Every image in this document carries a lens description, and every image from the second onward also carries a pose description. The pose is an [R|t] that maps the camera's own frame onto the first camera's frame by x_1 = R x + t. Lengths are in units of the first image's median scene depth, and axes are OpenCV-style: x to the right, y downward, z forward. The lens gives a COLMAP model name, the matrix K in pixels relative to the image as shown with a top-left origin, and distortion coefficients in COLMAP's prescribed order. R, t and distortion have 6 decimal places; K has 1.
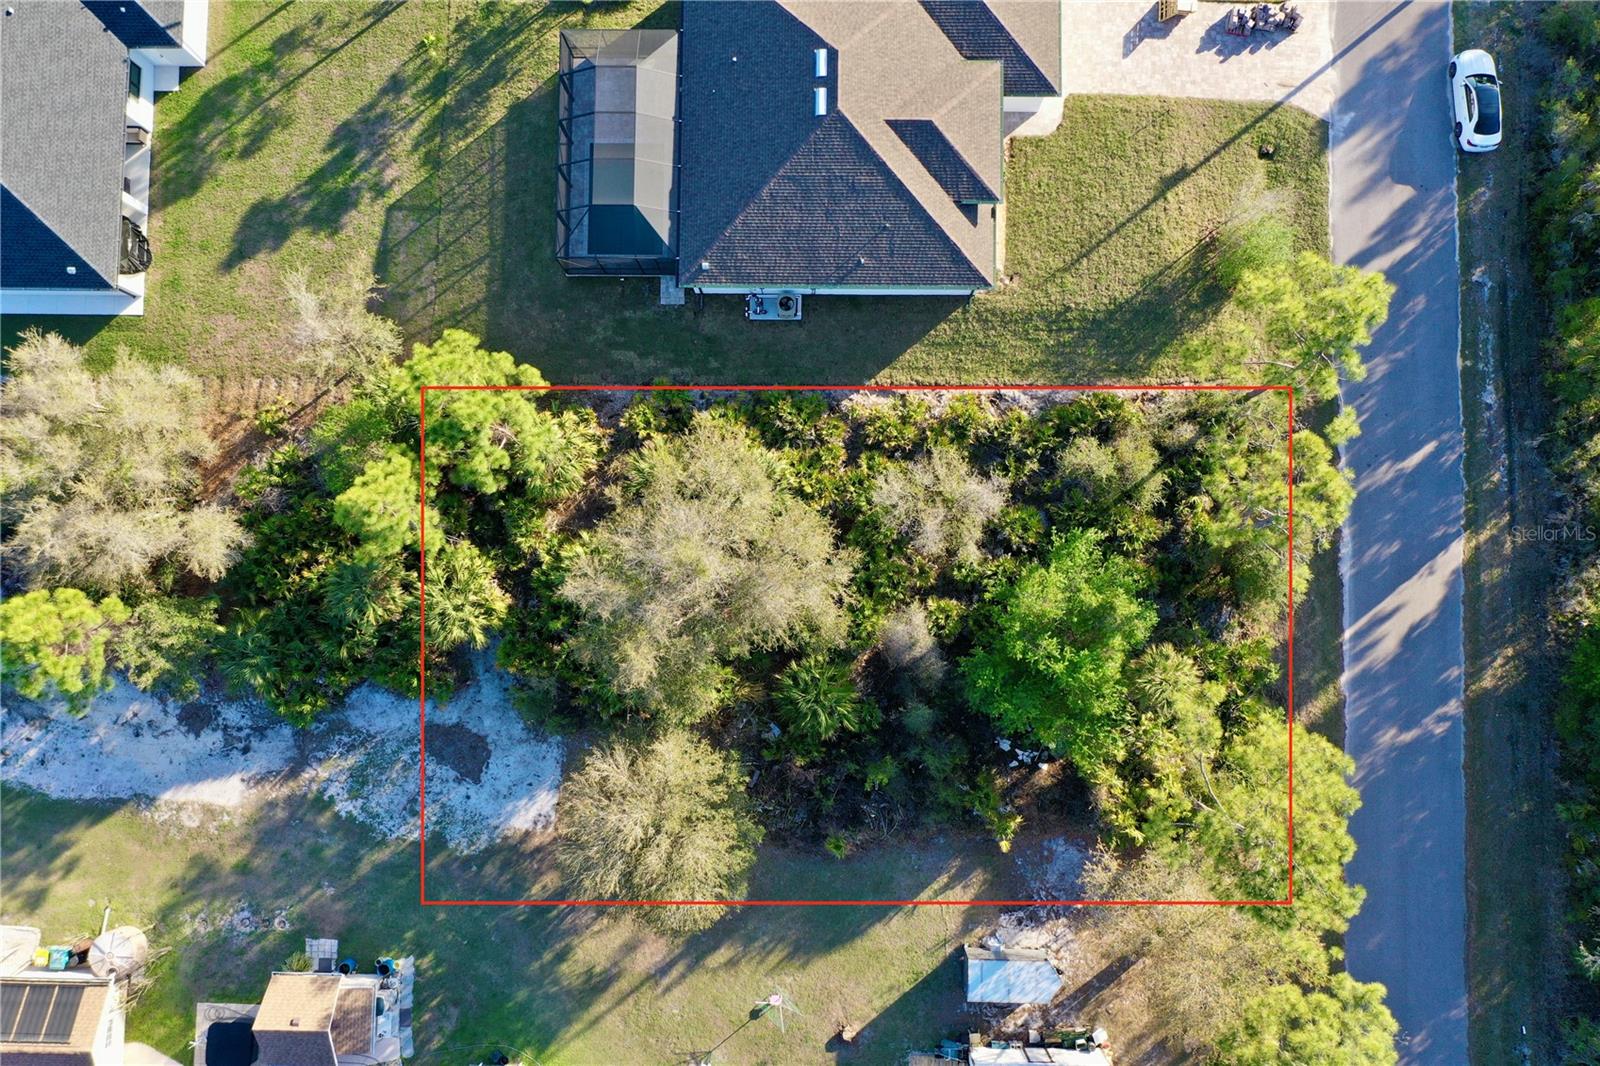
lens RADIAL K [[1256.9, 0, 800.0], [0, 1256.9, 533.0], [0, 0, 1]] dist [-0.004509, -0.003275]
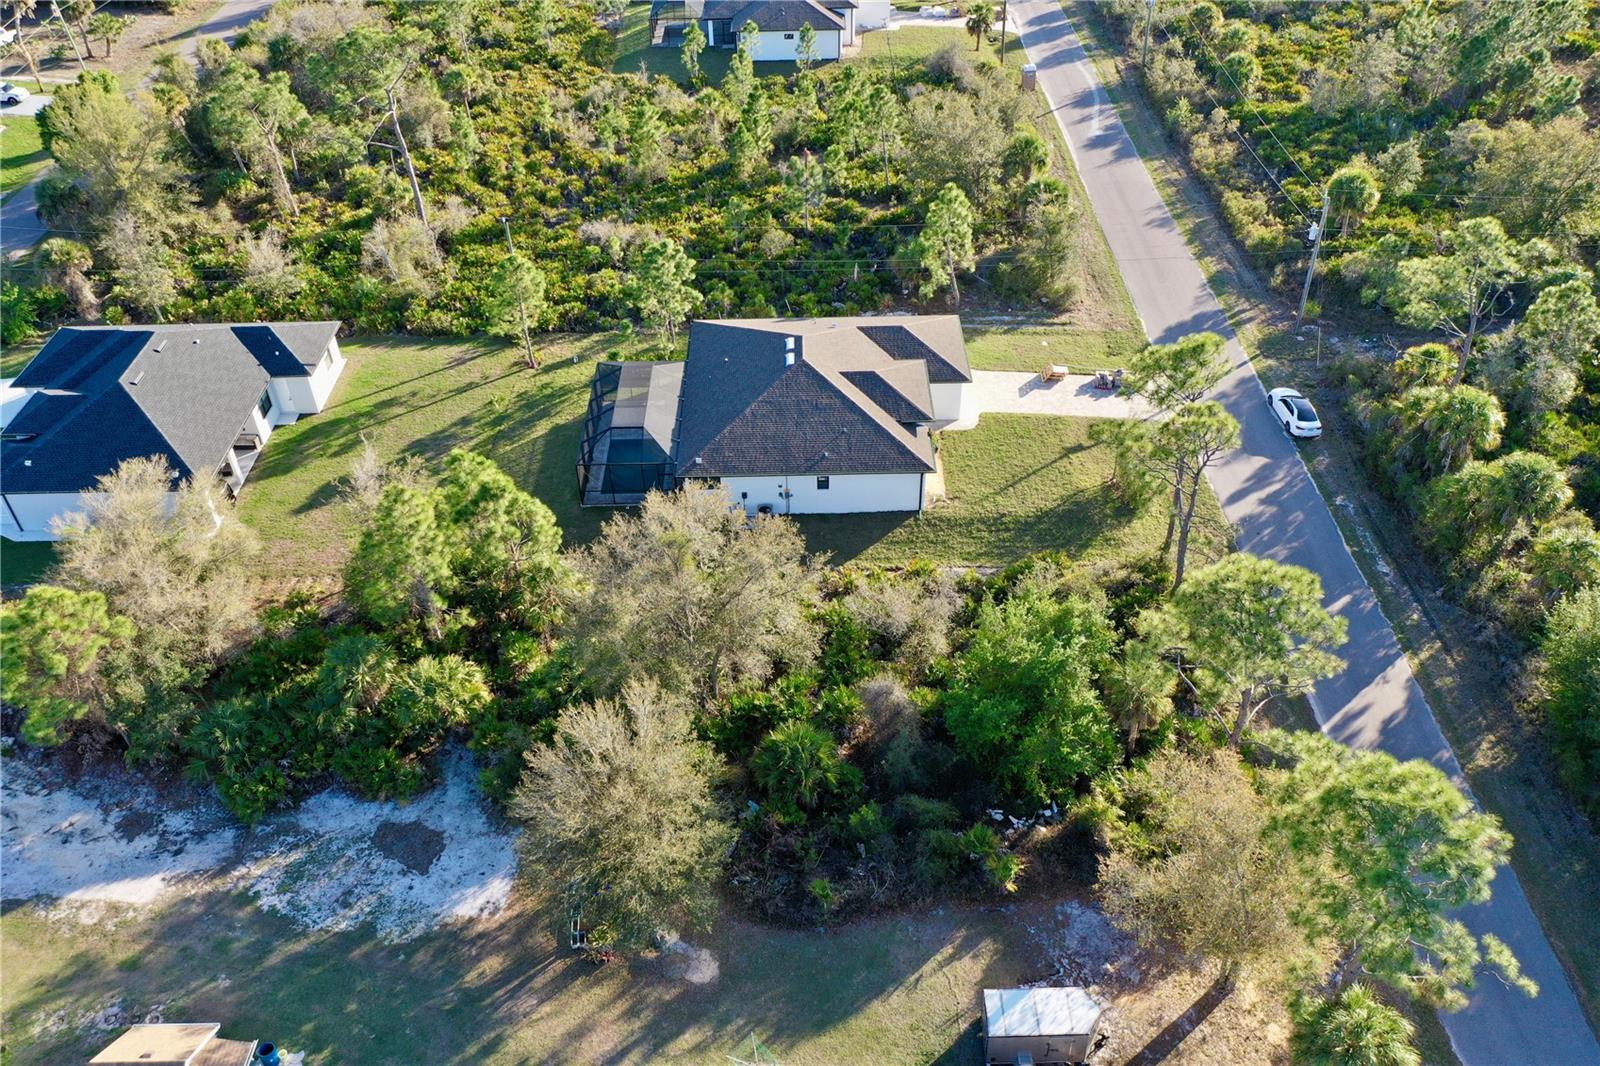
lens RADIAL K [[1264.5, 0, 804.8], [0, 1264.5, 537.1], [0, 0, 1]] dist [0.000763, -0.013045]
pose [[0.999732, -0.014937, 0.017713, 0.004975], [0.023136, 0.685168, -0.728018, 0.702552], [-0.001262, 0.728232, 0.685330, 0.197432]]
